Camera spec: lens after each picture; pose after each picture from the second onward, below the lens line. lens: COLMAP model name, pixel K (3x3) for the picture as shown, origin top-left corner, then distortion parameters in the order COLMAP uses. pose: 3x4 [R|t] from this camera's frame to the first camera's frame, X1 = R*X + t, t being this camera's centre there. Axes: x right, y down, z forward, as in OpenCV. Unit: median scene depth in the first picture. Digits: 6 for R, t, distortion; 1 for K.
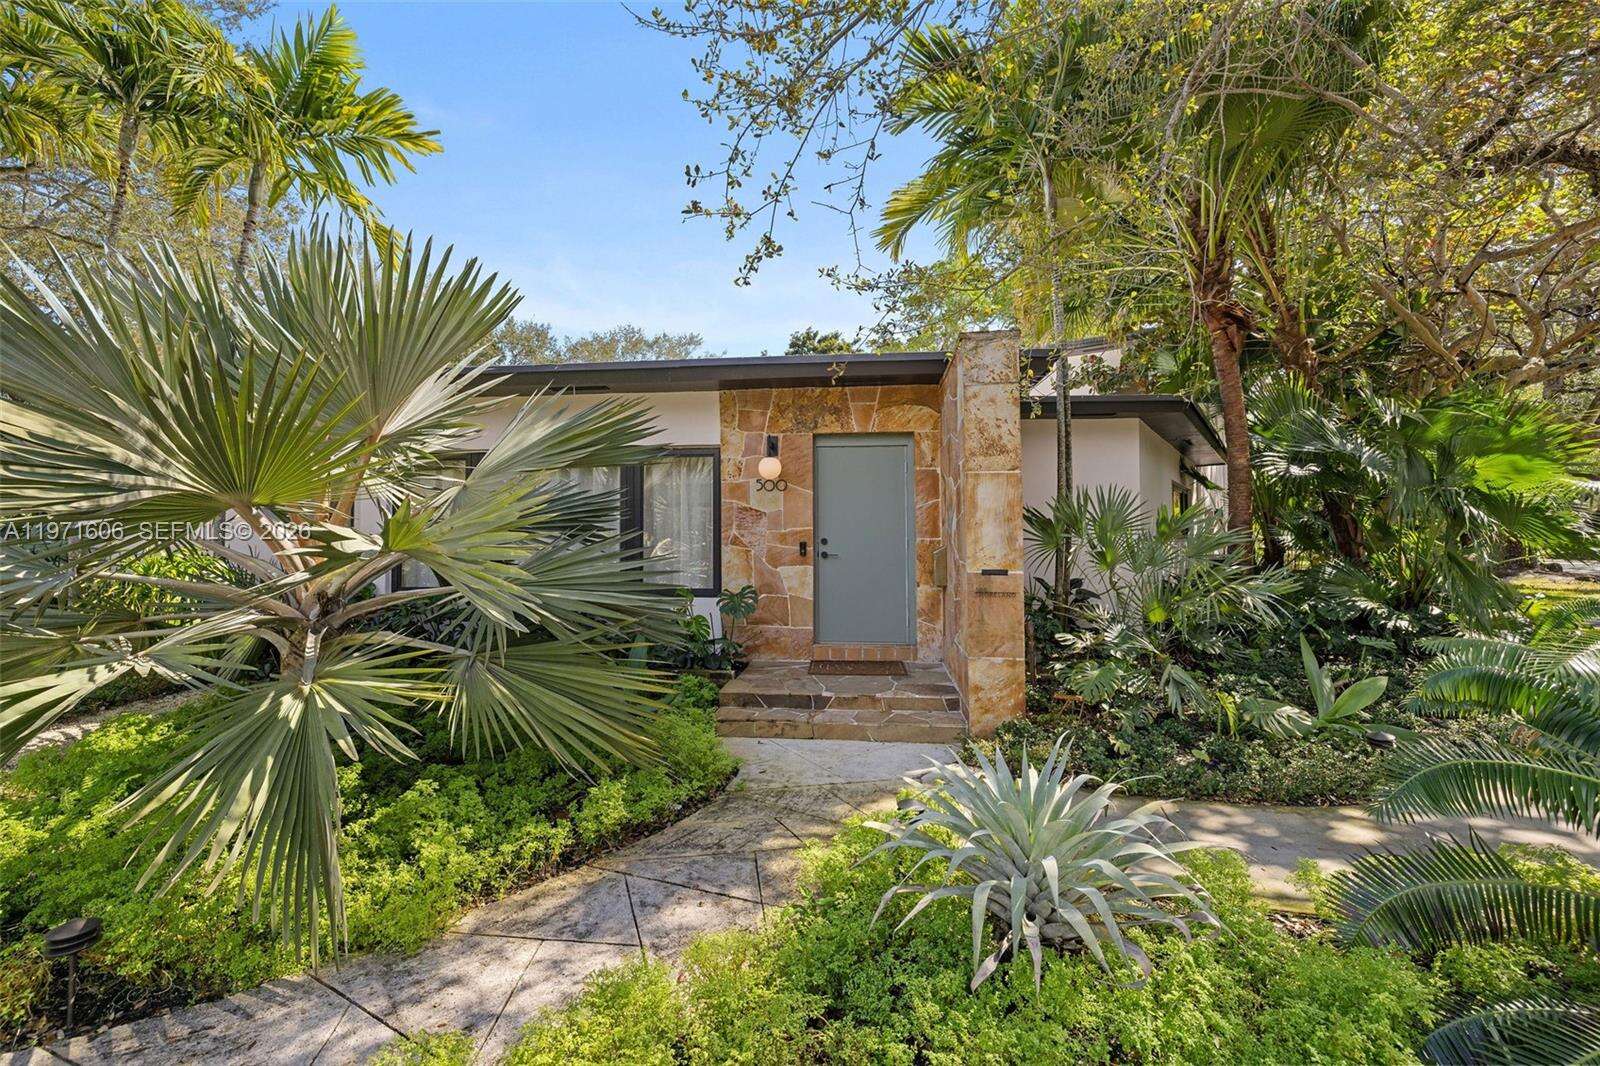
lens RADIAL K [[638.6, 0, 800.0], [0, 638.6, 533.0], [0, 0, 1]] dist [-0.000118, -0.000075]
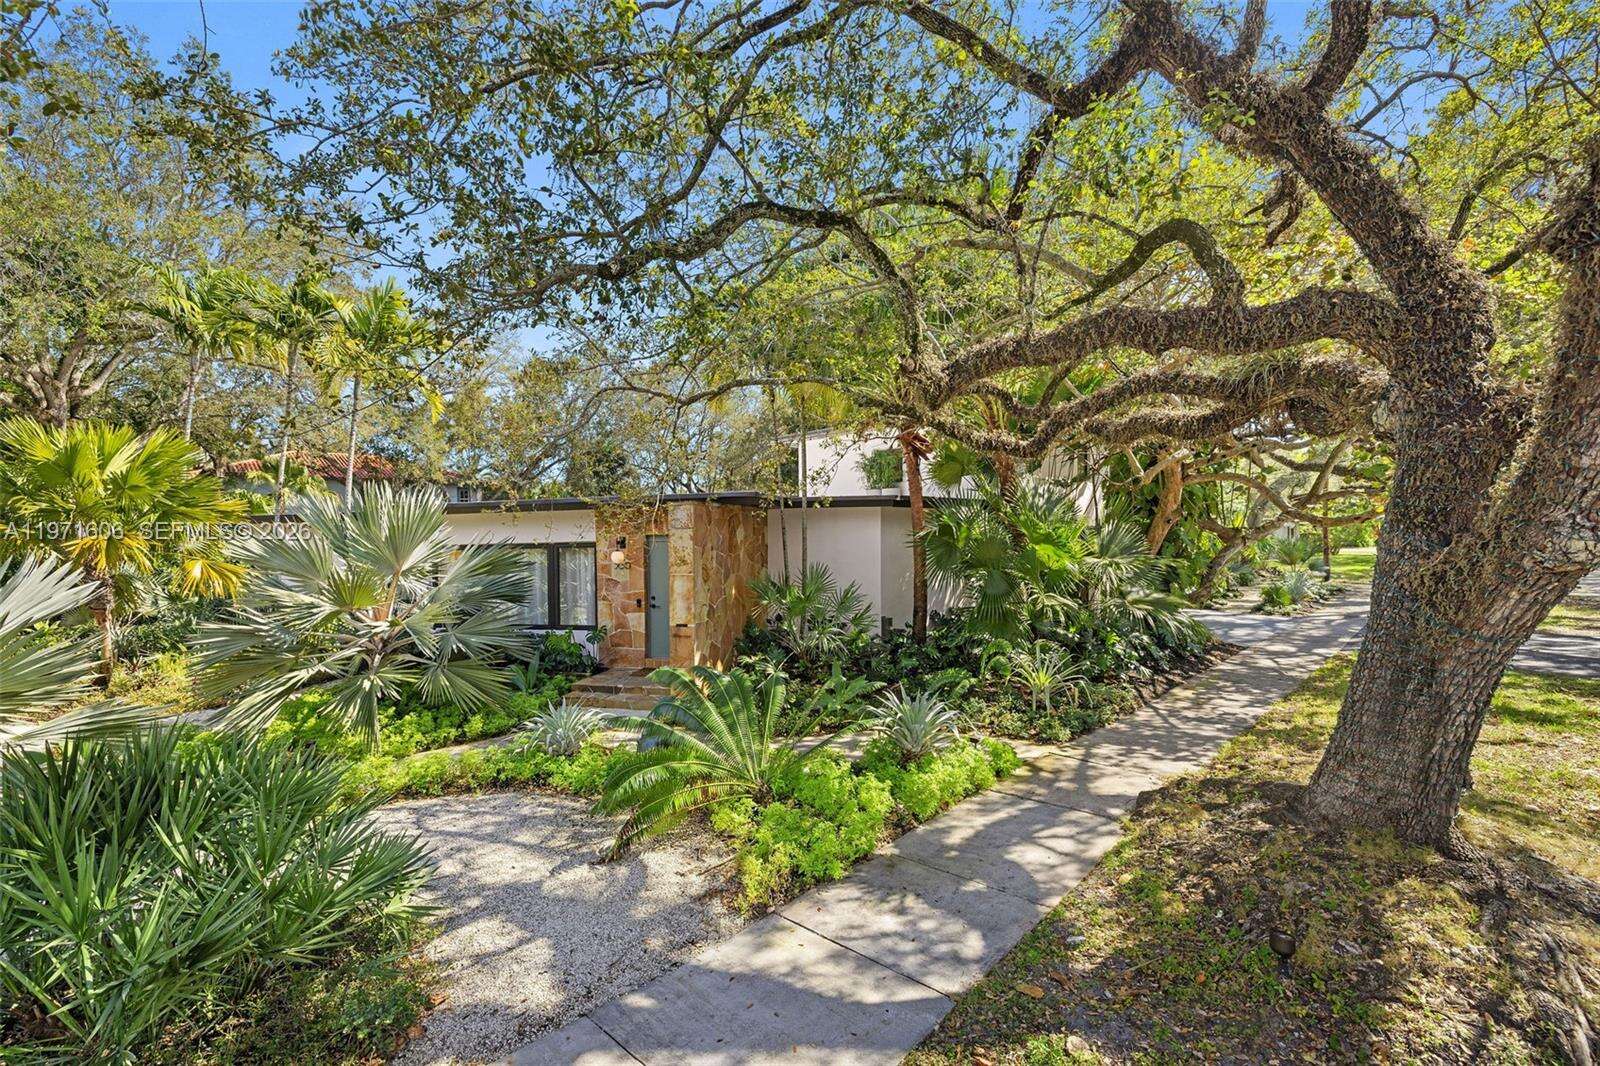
lens RADIAL K [[734.0, 0, 799.7], [0, 734.0, 541.3], [0, 0, 1]] dist [0.000208, 0.000095]
pose [[0.979716, -0.023597, -0.198997, 1.313959], [0.030159, 0.999095, 0.030006, -0.298853], [0.198109, -0.035399, 0.979541, -1.342324]]
